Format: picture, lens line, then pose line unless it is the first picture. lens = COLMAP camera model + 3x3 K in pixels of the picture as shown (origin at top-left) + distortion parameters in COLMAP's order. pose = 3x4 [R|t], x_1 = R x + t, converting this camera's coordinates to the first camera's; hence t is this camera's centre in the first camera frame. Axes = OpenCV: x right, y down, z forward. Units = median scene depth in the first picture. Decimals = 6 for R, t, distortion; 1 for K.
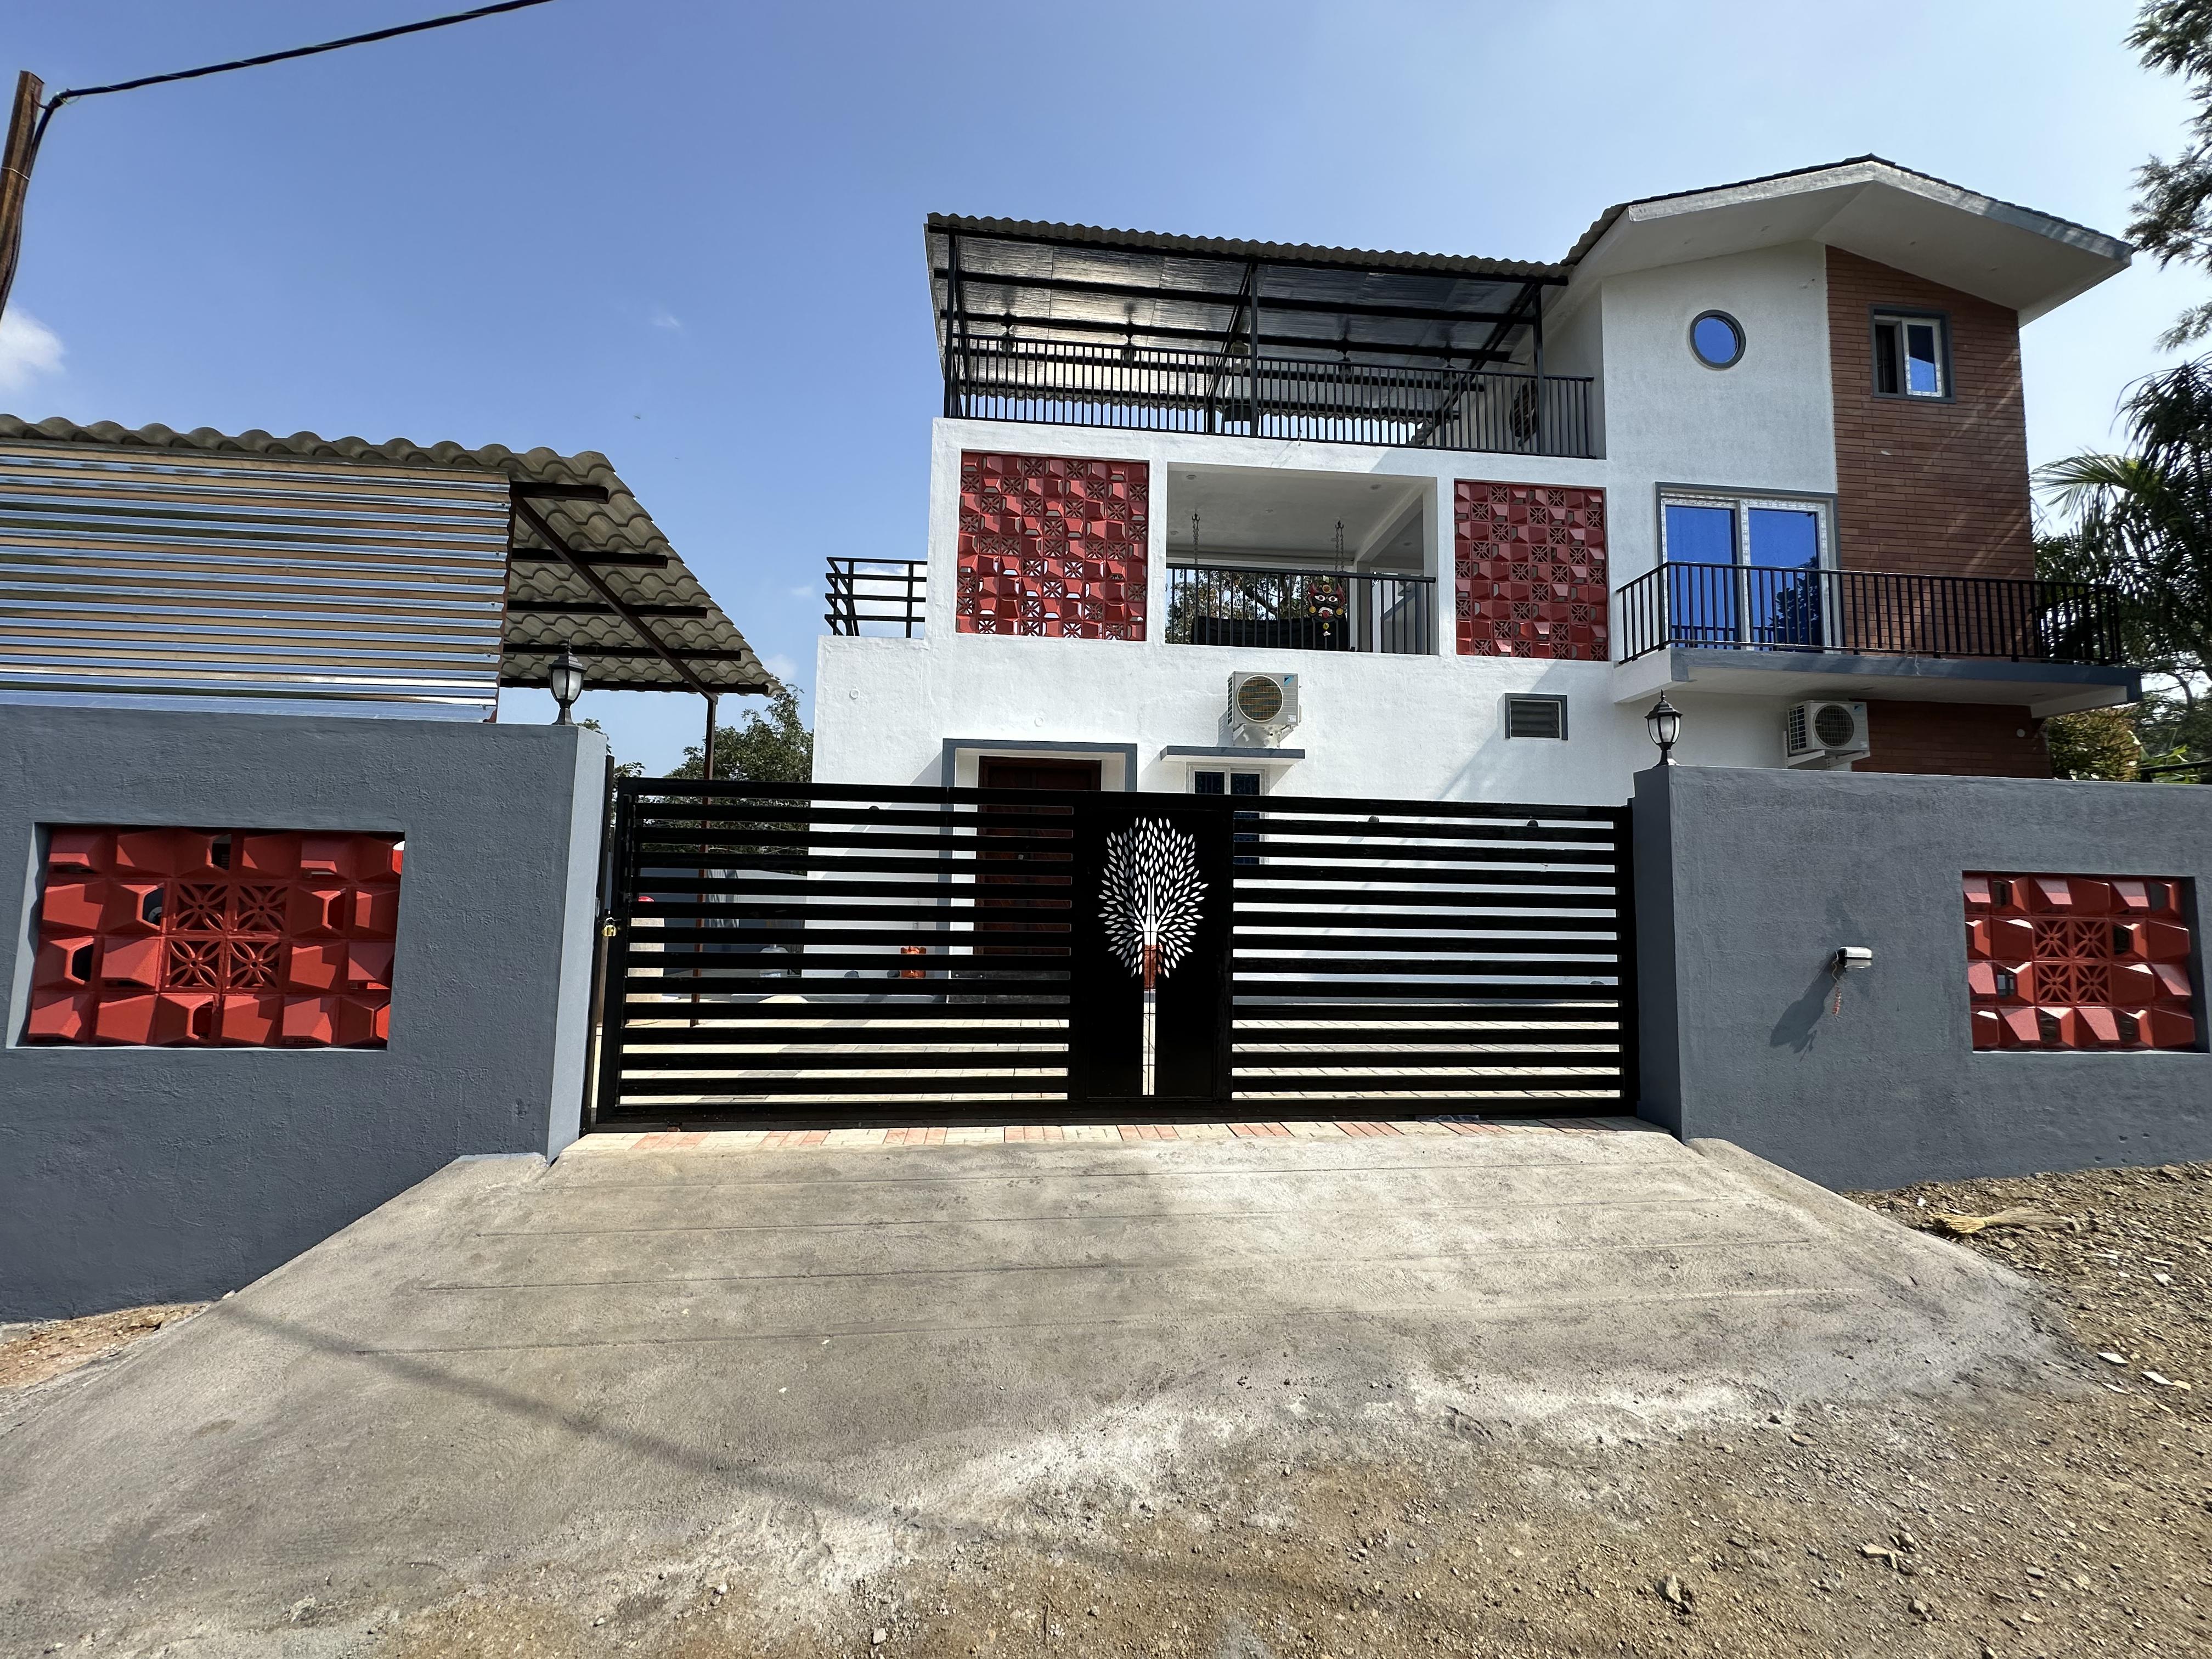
lens RADIAL K [[893.7, 0, 1106.0], [0, 893.7, 829.5], [0, 0, 1]] dist [-0.022667, 0.010355]
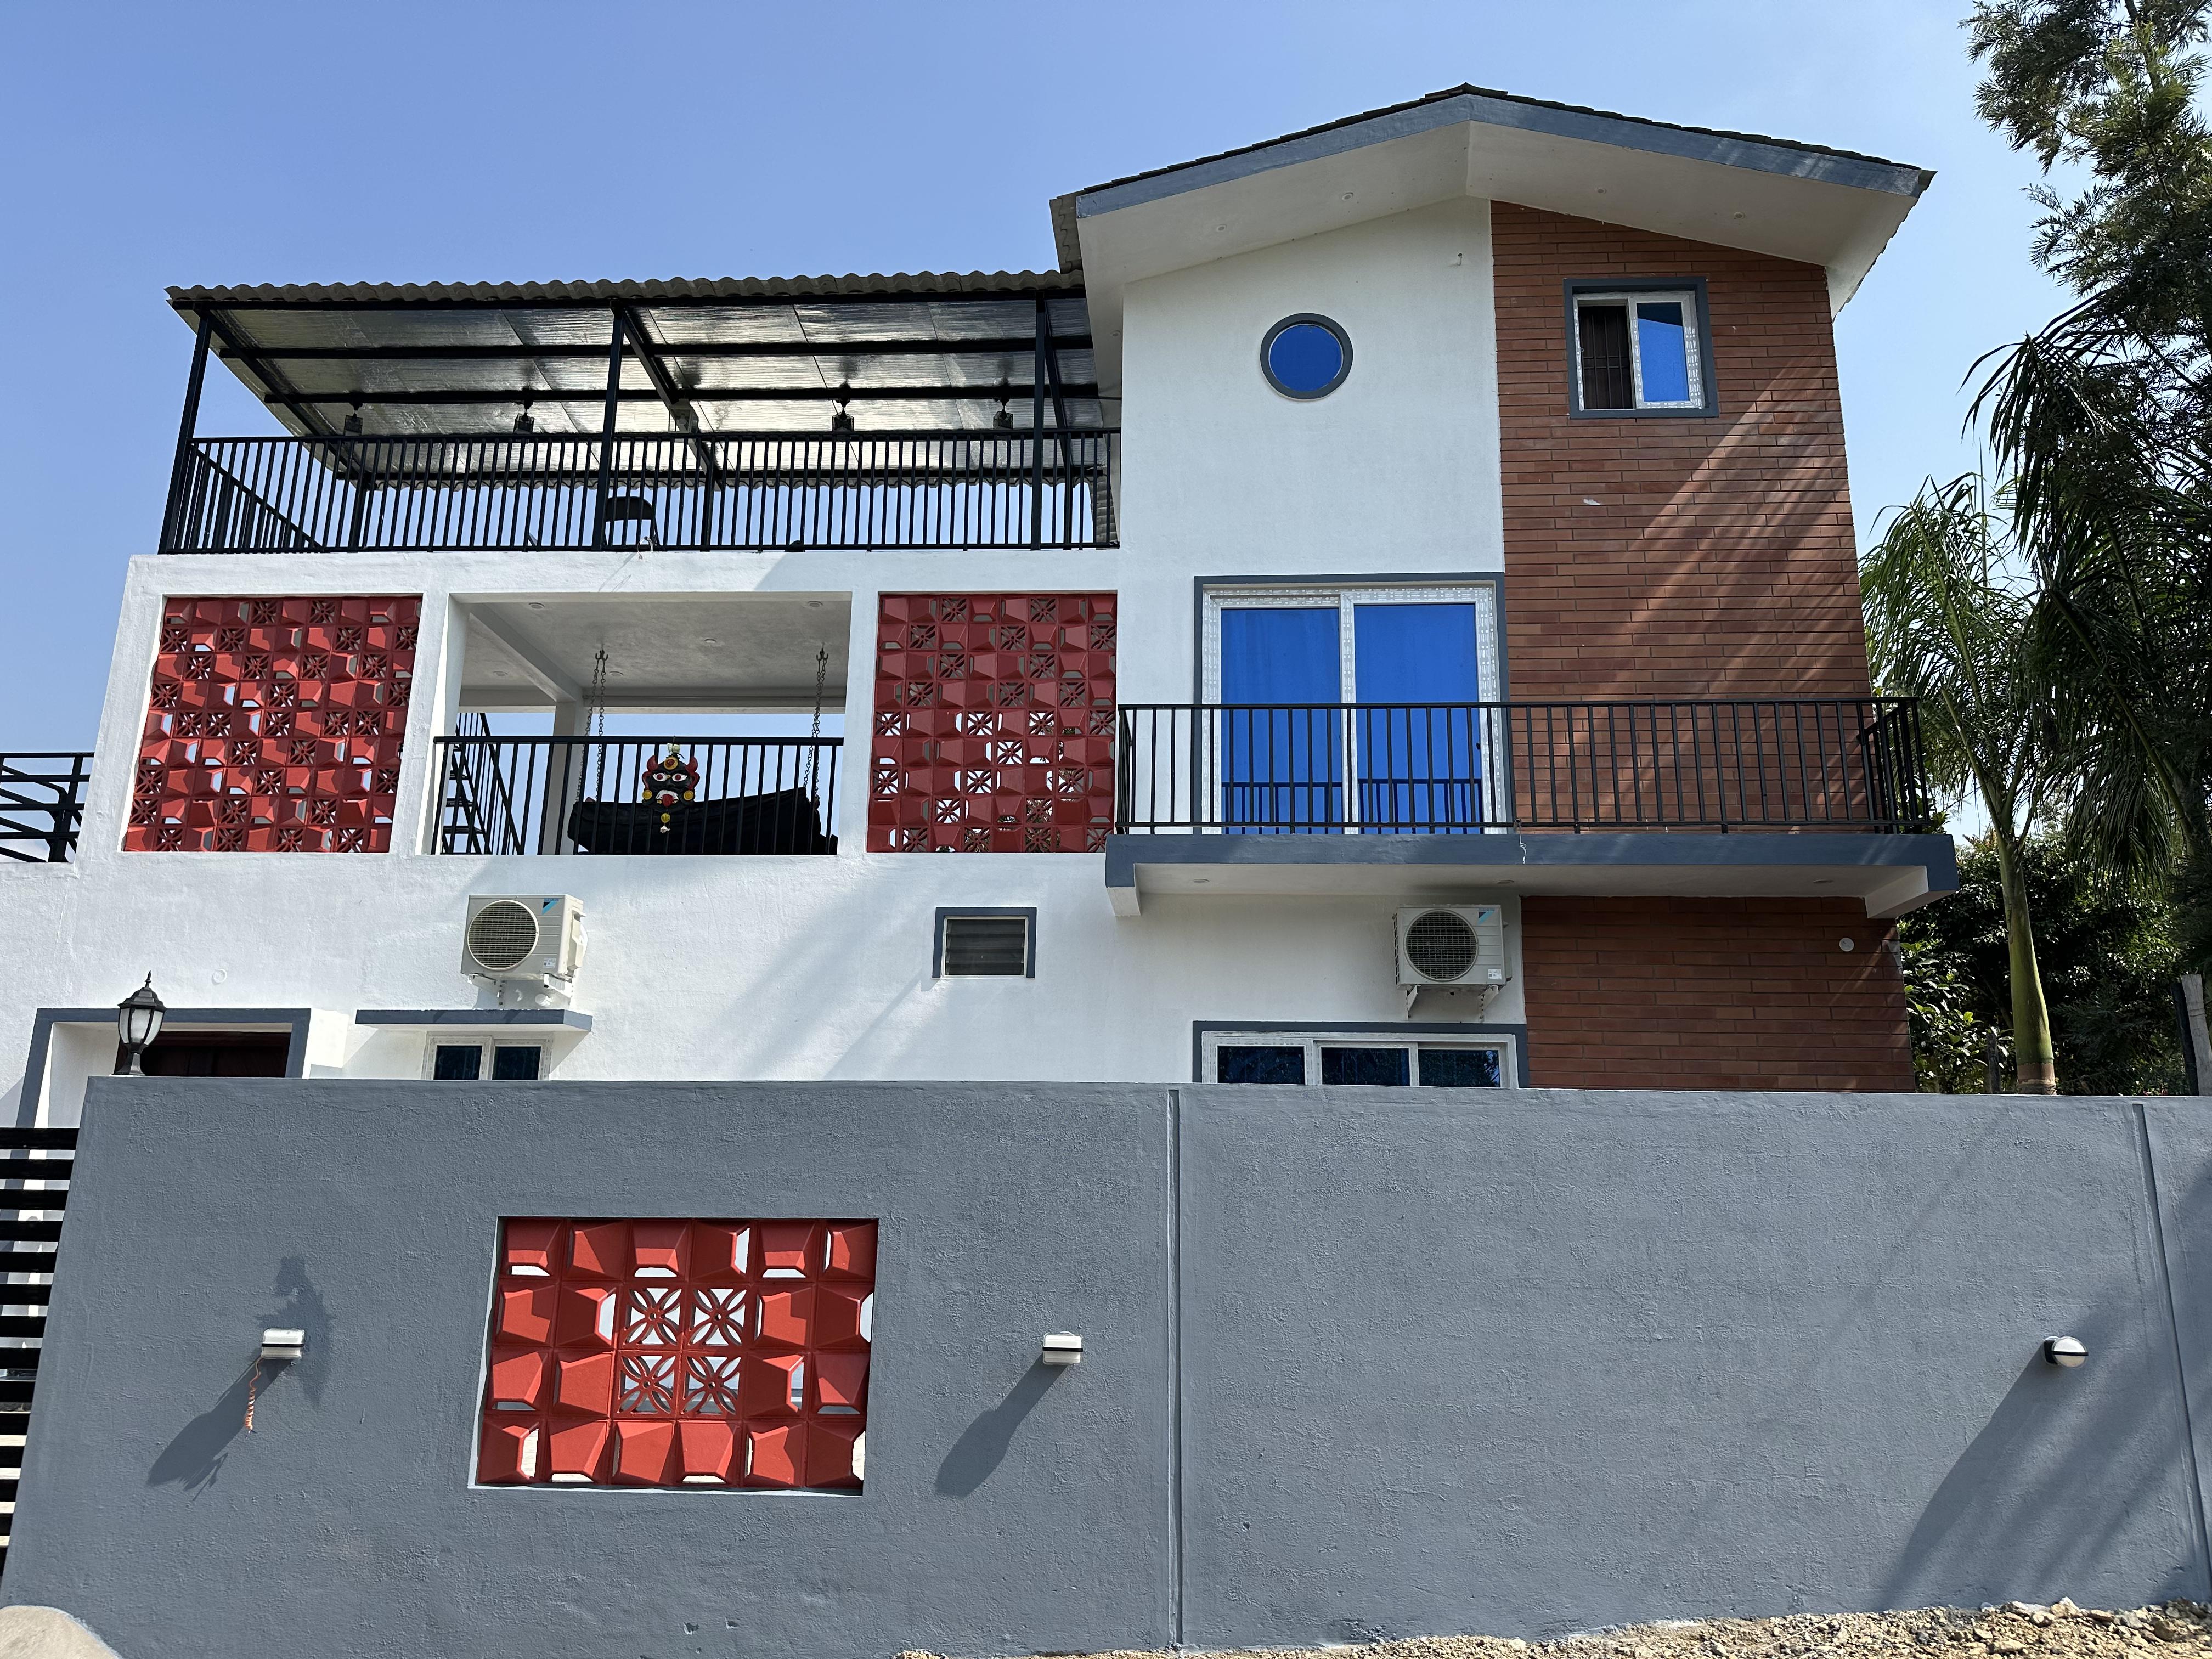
lens RADIAL K [[1542.5, 0, 1106.0], [0, 1542.5, 829.5], [0, 0, 1]] dist [0.141551, -0.242595]
pose [[0.991164, -0.037937, -0.127104, 0.703709], [0.015928, 0.985335, -0.169884, -0.016097], [0.131685, 0.166359, 0.977233, -0.094545]]
